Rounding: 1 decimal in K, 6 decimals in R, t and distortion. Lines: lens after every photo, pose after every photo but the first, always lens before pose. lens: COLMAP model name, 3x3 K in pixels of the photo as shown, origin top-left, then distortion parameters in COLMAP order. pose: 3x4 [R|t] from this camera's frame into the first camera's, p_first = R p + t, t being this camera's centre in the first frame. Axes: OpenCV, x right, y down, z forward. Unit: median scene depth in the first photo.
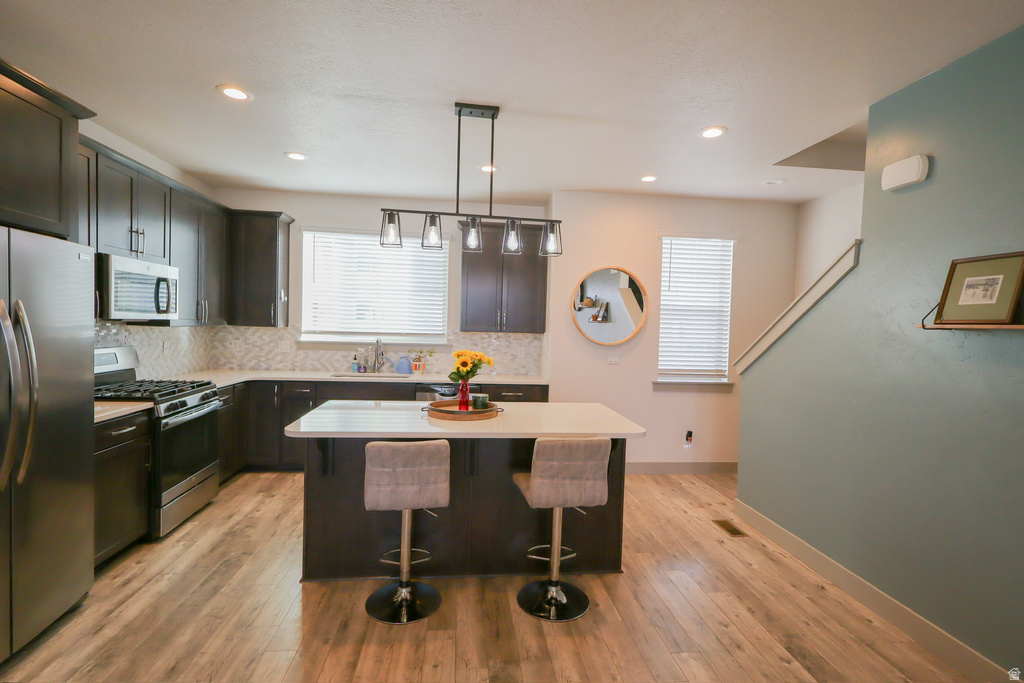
lens RADIAL K [[488.4, 0, 512.0], [0, 488.4, 341.5], [0, 0, 1]] dist [-0.001070, -0.000112]
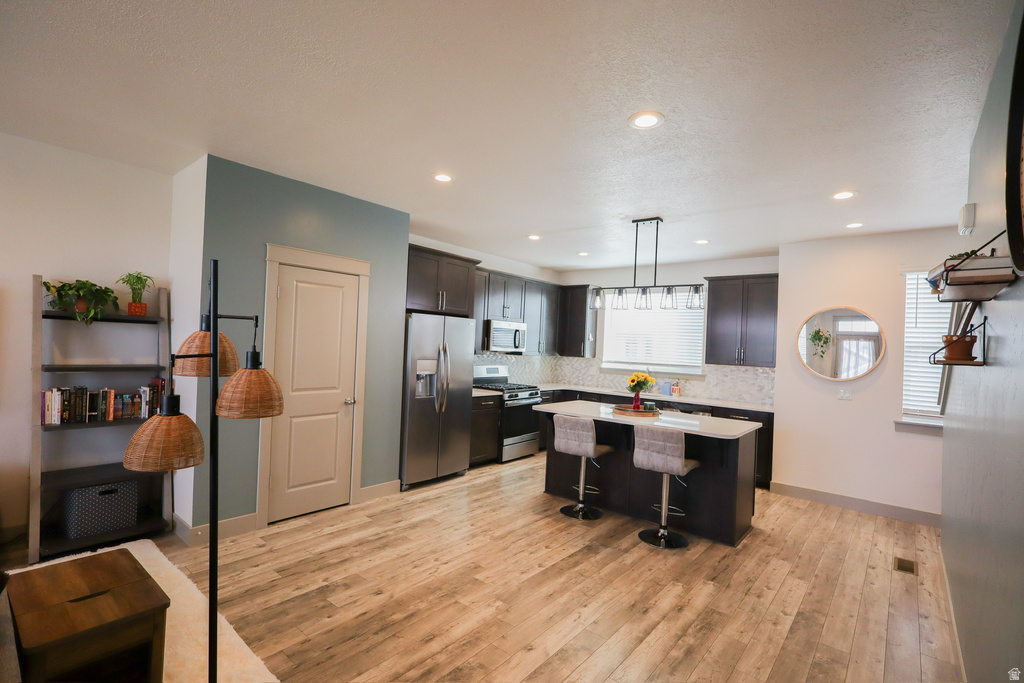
lens RADIAL K [[473.4, 0, 512.0], [0, 473.4, 341.5], [0, 0, 1]] dist [0.001072, 0.000204]
pose [[0.692120, -0.005997, -0.721758, 0.661500], [-0.048890, 0.997279, -0.055168, 0.020214], [0.720125, 0.073470, 0.689944, -0.313763]]
